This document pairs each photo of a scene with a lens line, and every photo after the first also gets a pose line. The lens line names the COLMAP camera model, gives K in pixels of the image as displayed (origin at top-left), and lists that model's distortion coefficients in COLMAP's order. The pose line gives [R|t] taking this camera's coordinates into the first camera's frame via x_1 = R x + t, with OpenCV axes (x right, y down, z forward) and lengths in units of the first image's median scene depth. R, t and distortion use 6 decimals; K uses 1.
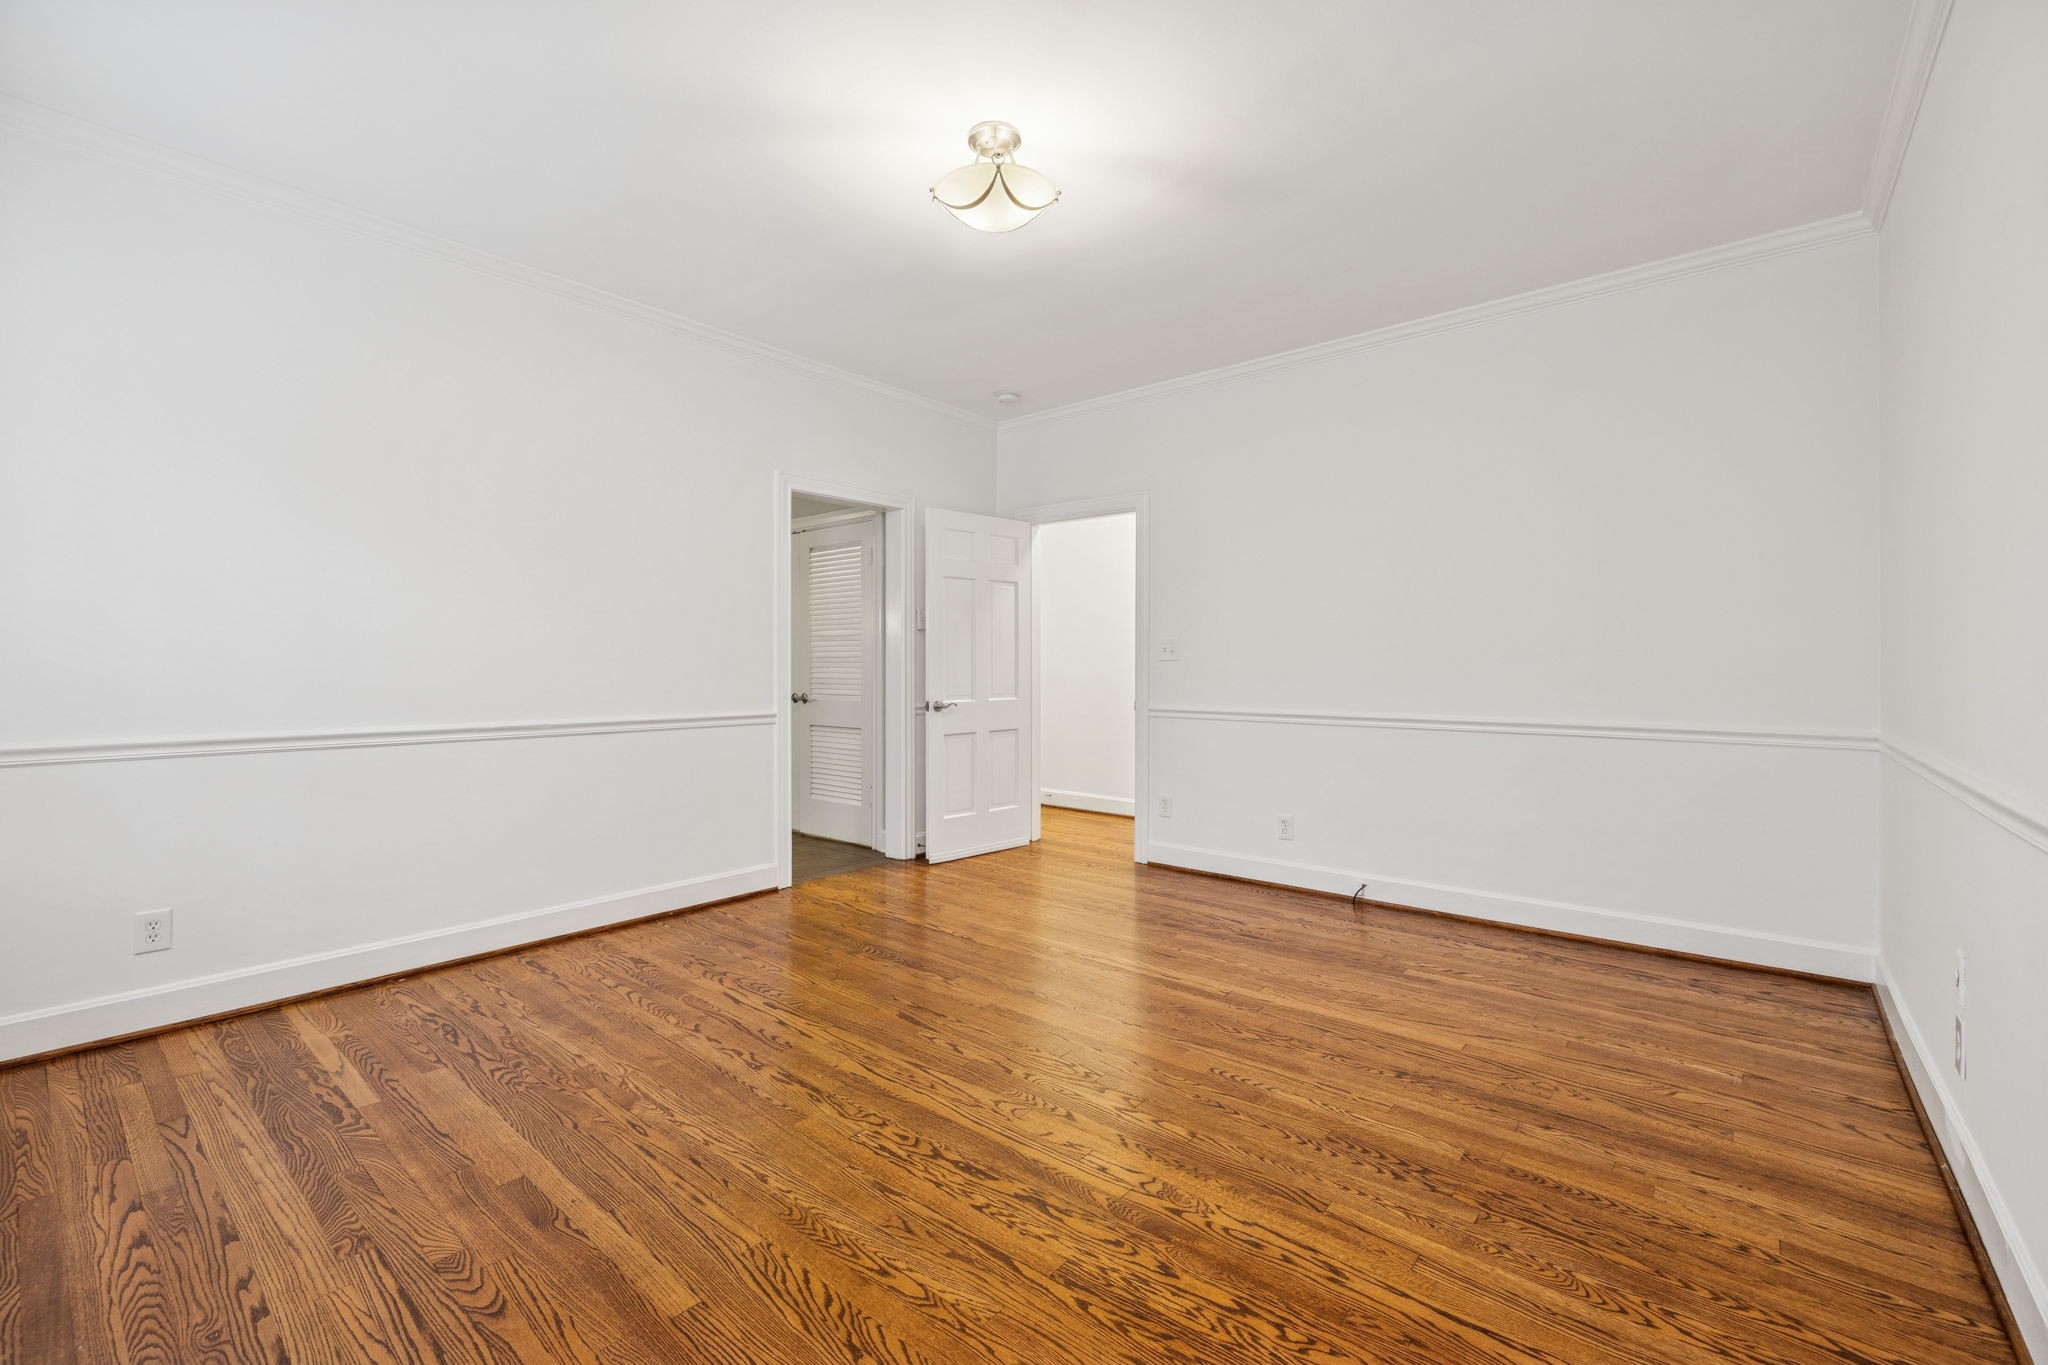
lens RADIAL K [[854.5, 0, 1017.7], [0, 854.5, 676.8], [0, 0, 1]] dist [-0.001878, -0.000300]
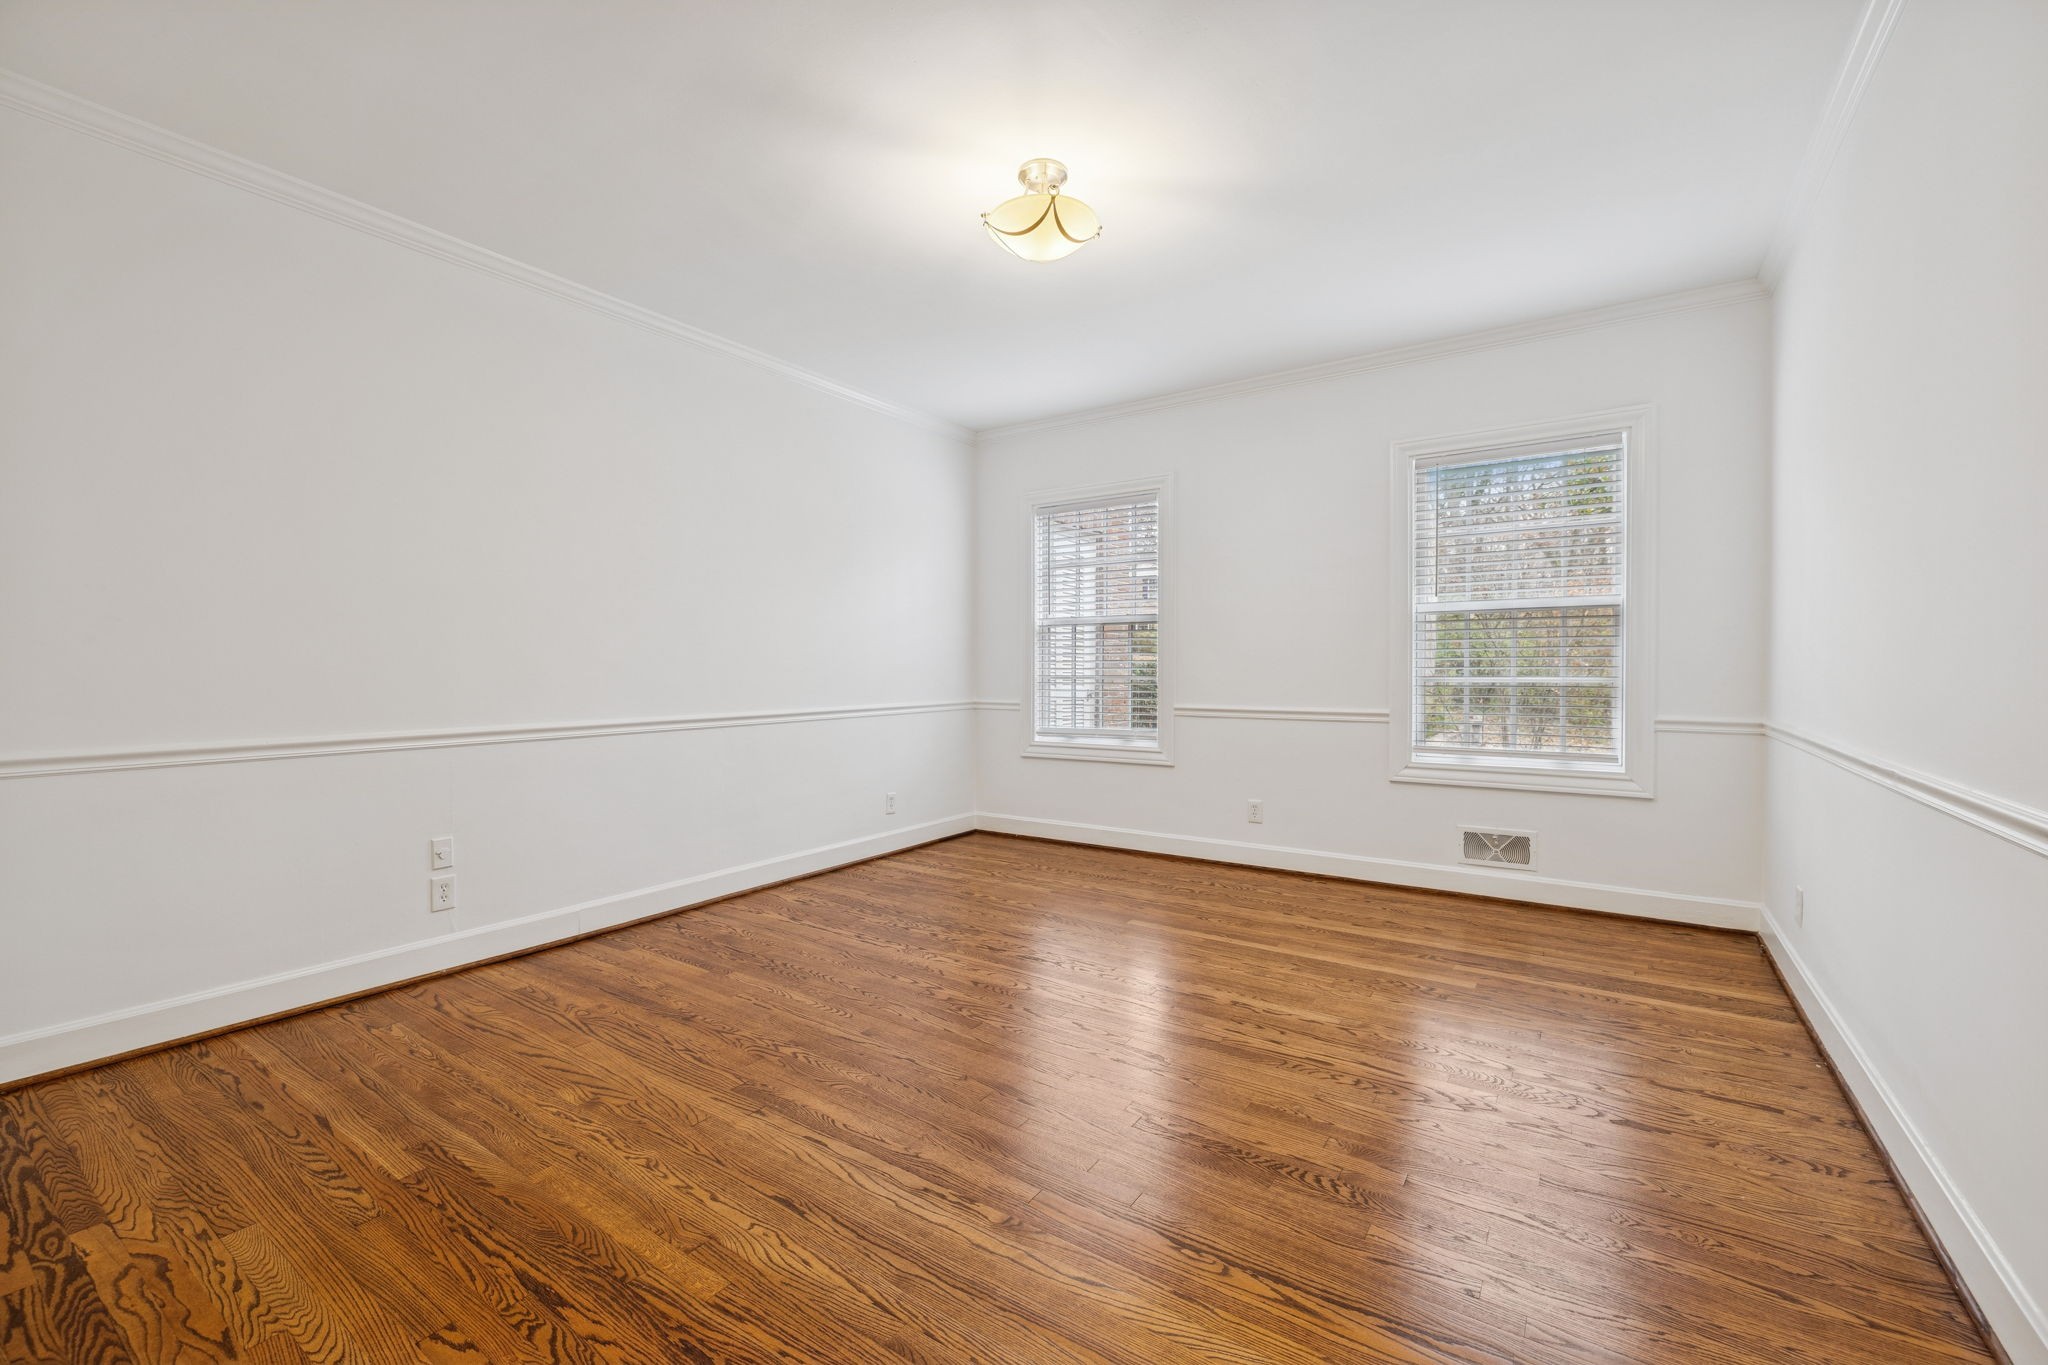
lens RADIAL K [[854.5, 0, 1023.9], [0, 854.5, 672.9], [0, 0, 1]] dist [-0.001878, -0.000300]
pose [[-0.994593, 0.000468, -0.103848, 0.115386], [-0.001870, 0.999747, 0.022411, -0.030837], [0.103832, 0.022484, -0.994341, 2.171407]]
